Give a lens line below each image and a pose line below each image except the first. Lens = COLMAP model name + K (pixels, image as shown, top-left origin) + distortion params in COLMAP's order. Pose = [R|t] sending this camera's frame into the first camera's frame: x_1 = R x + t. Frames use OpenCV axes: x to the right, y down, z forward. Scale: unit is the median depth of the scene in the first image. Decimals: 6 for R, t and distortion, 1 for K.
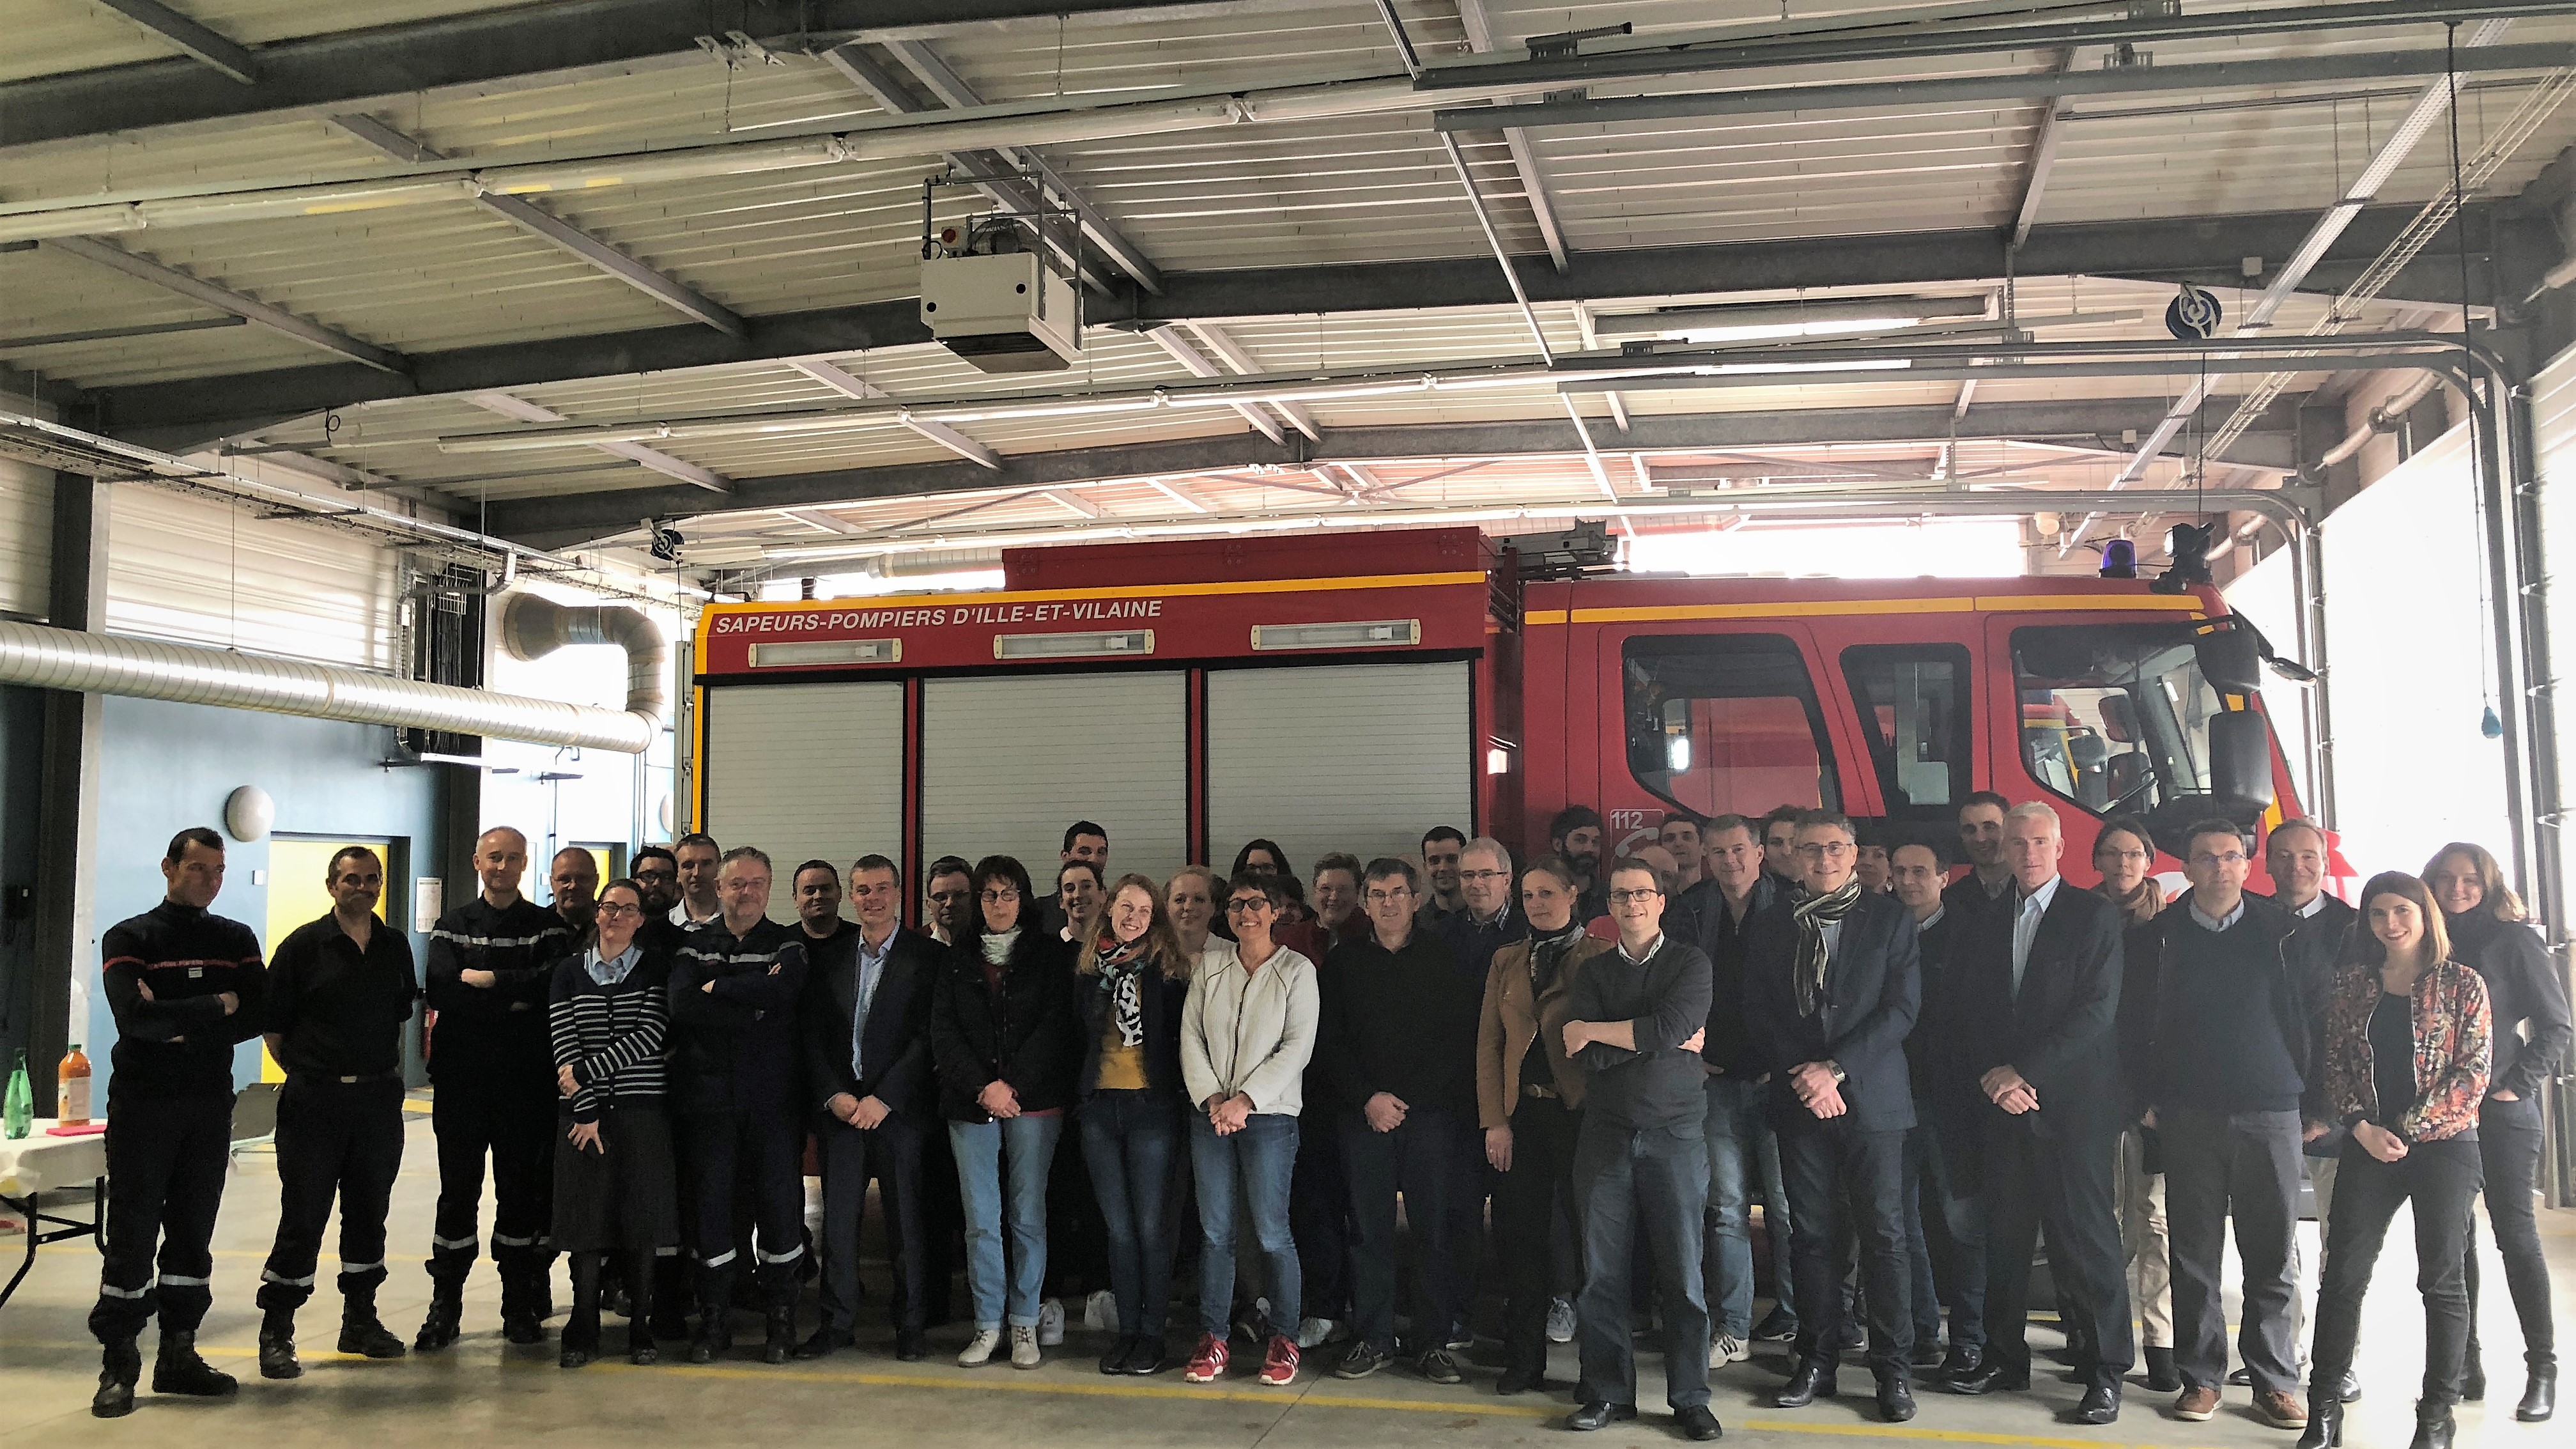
lens RADIAL K [[2118.6, 0, 1288.0], [0, 2118.6, 724.5], [0, 0, 1]] dist [-0.001596, -0.000397]
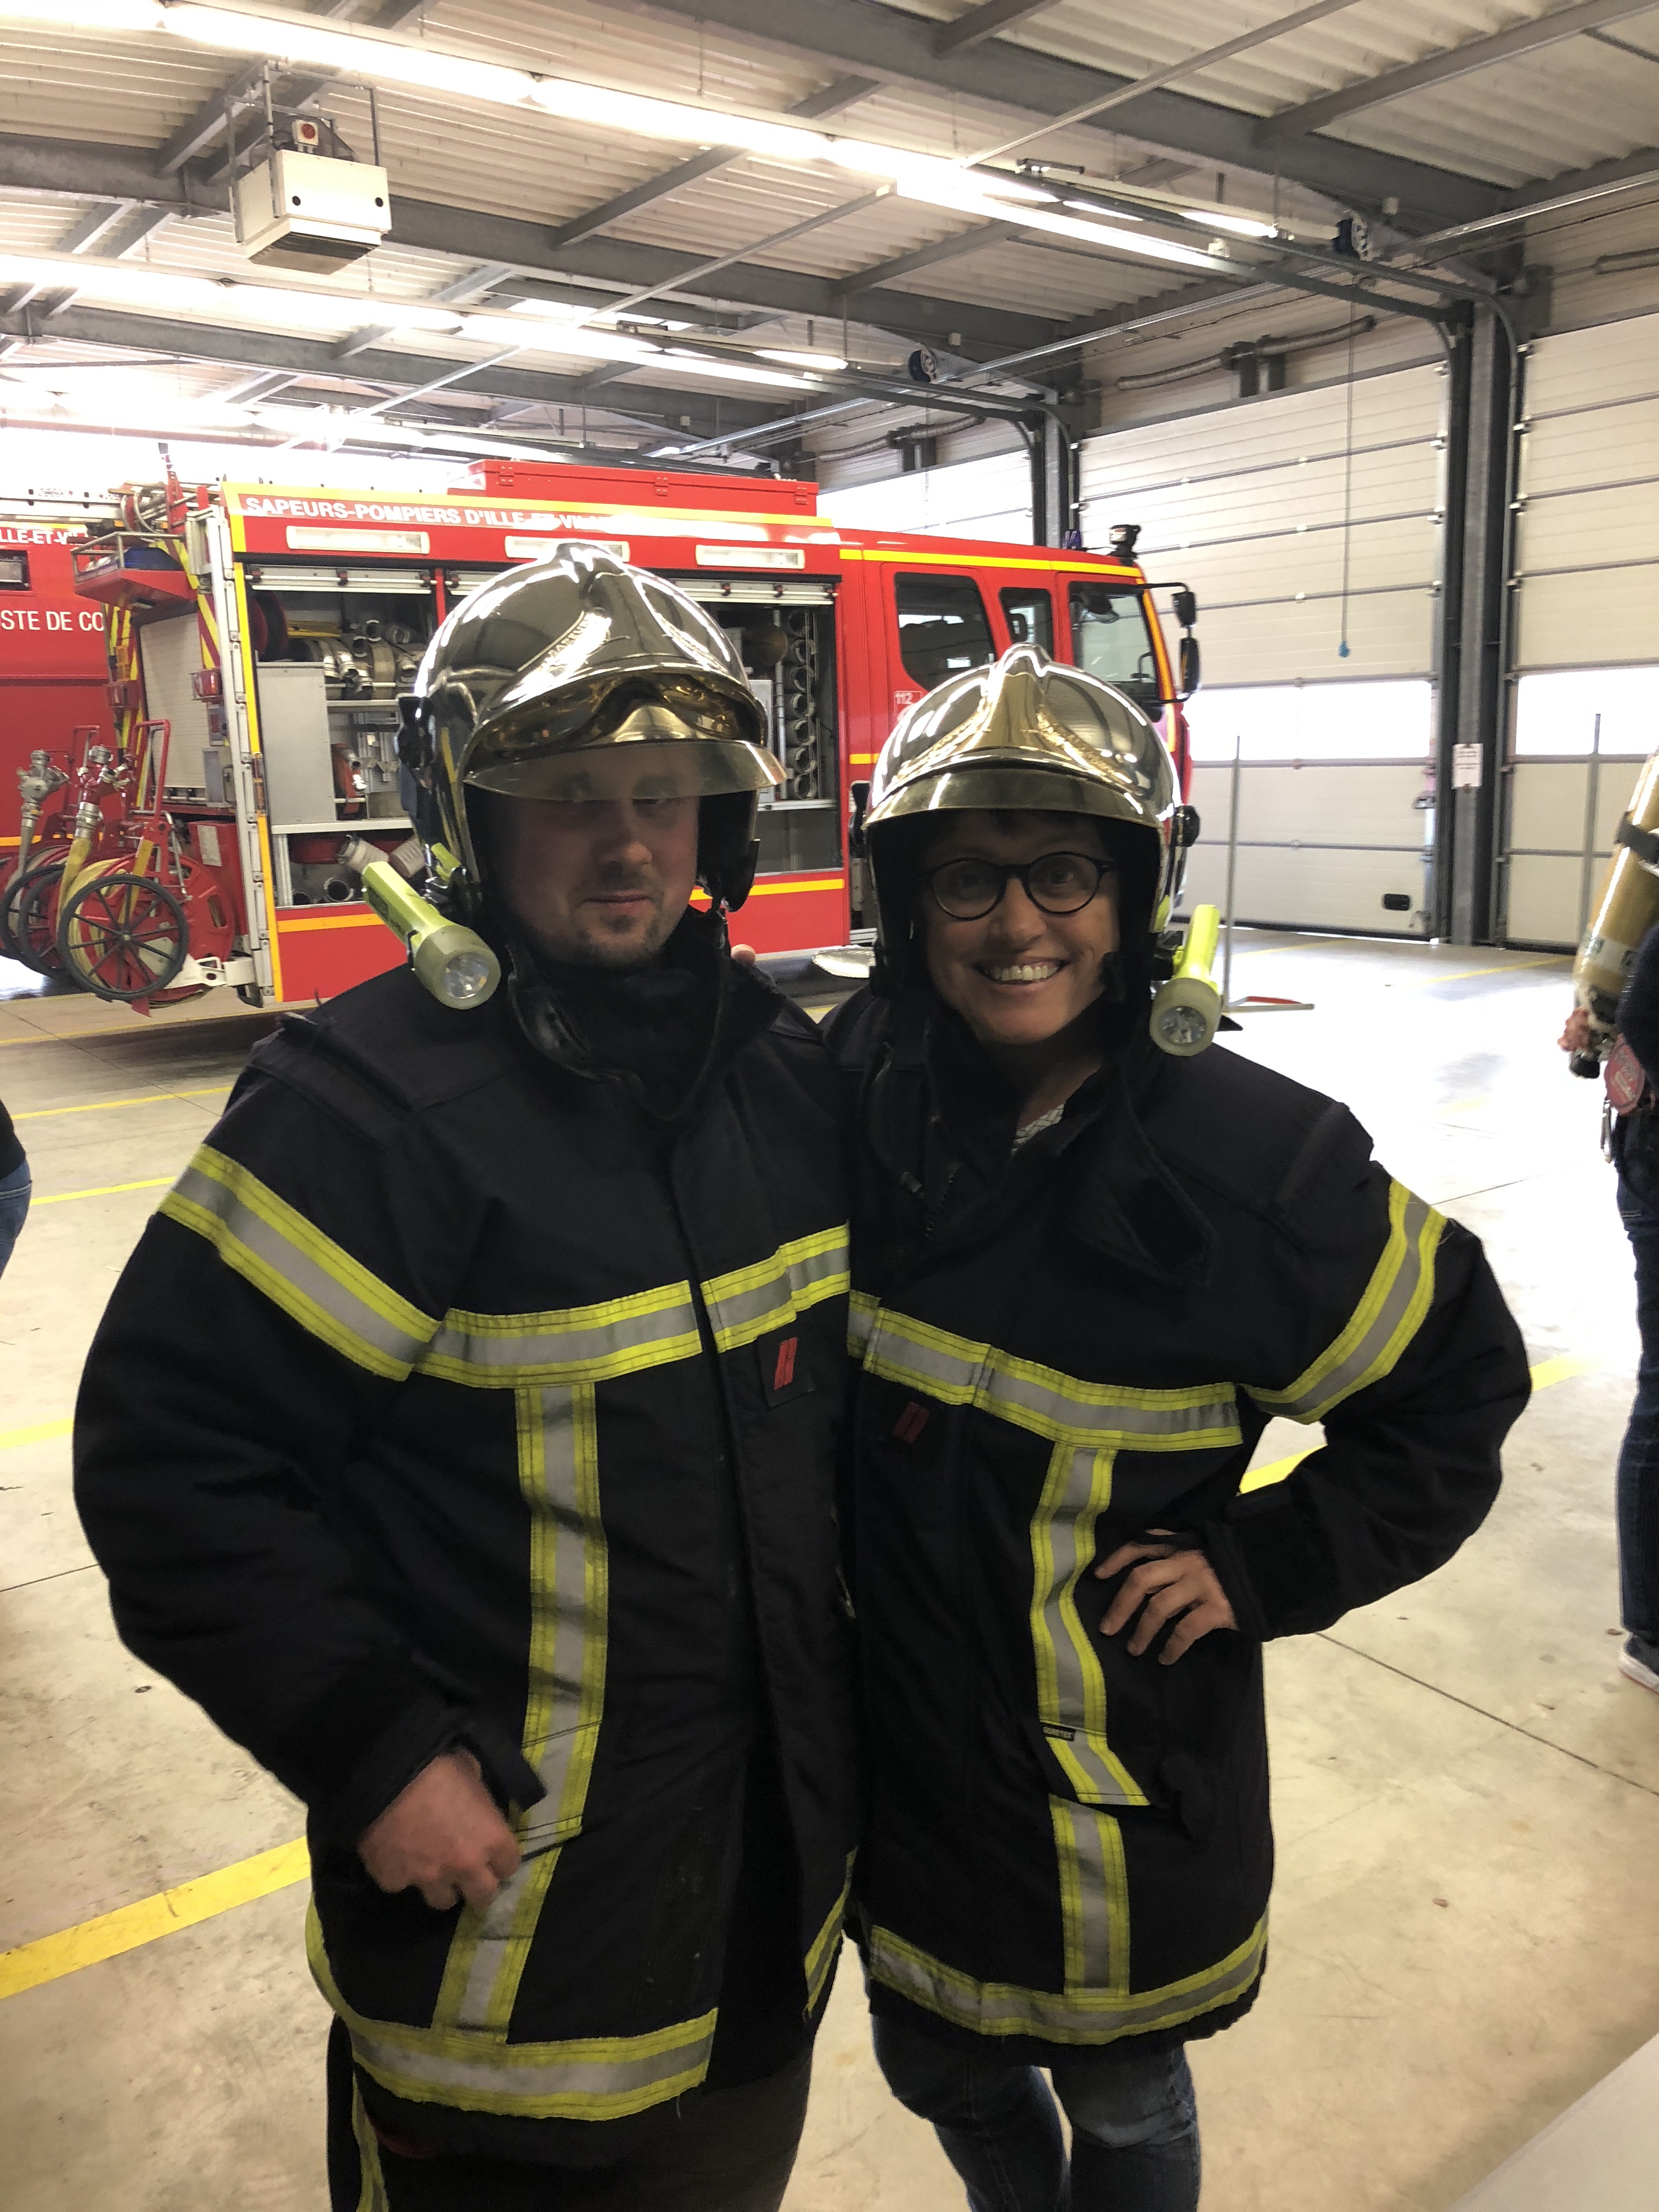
lens RADIAL K [[1769.0, 0, 829.5], [0, 1769.0, 1106.0], [0, 0, 1]] dist [0.009191, -0.003201]
pose [[0.643431, -0.171385, 0.746072, -0.817121], [-0.035985, 0.966766, 0.253116, 0.009316], [-0.764658, -0.189710, 0.615881, 0.176386]]
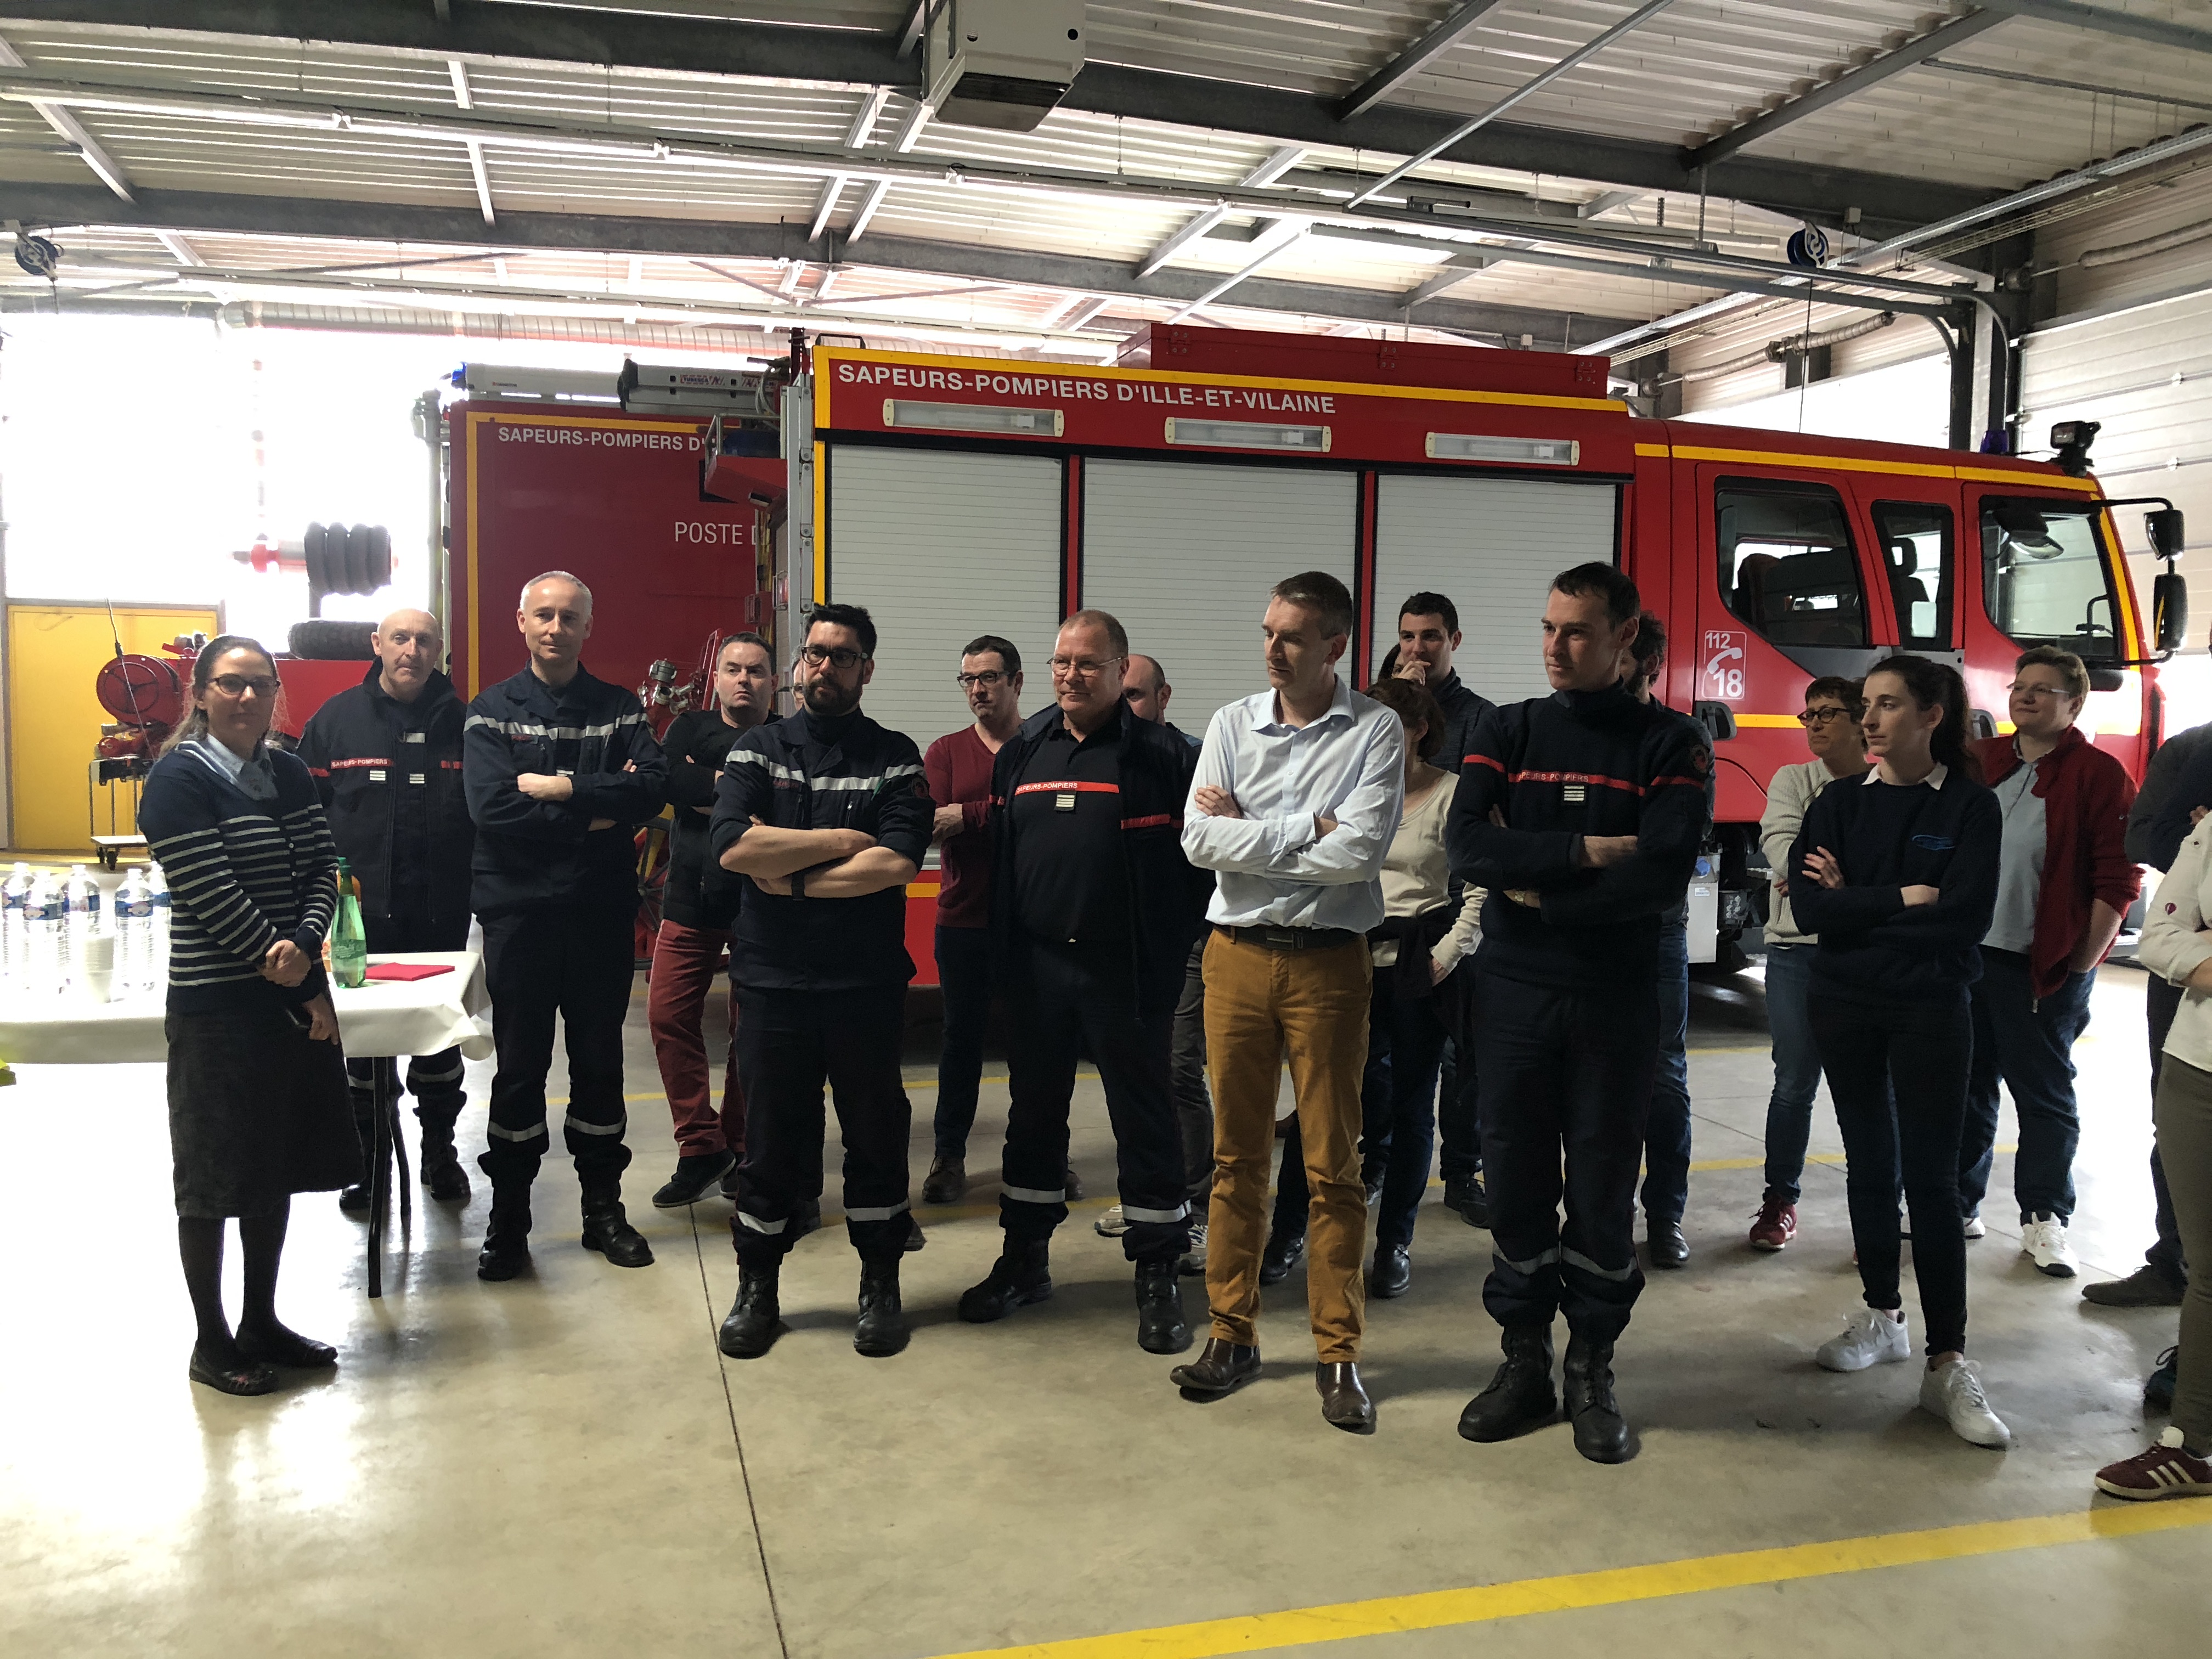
lens RADIAL K [[1769.0, 0, 1106.0], [0, 1769.0, 829.5], [0, 0, 1]] dist [0.009191, -0.003201]
pose [[0.865387, -0.019144, 0.500738, -0.551398], [-0.059091, 0.988399, 0.139910, 0.029973], [-0.497607, -0.150666, 0.854217, 0.313892]]
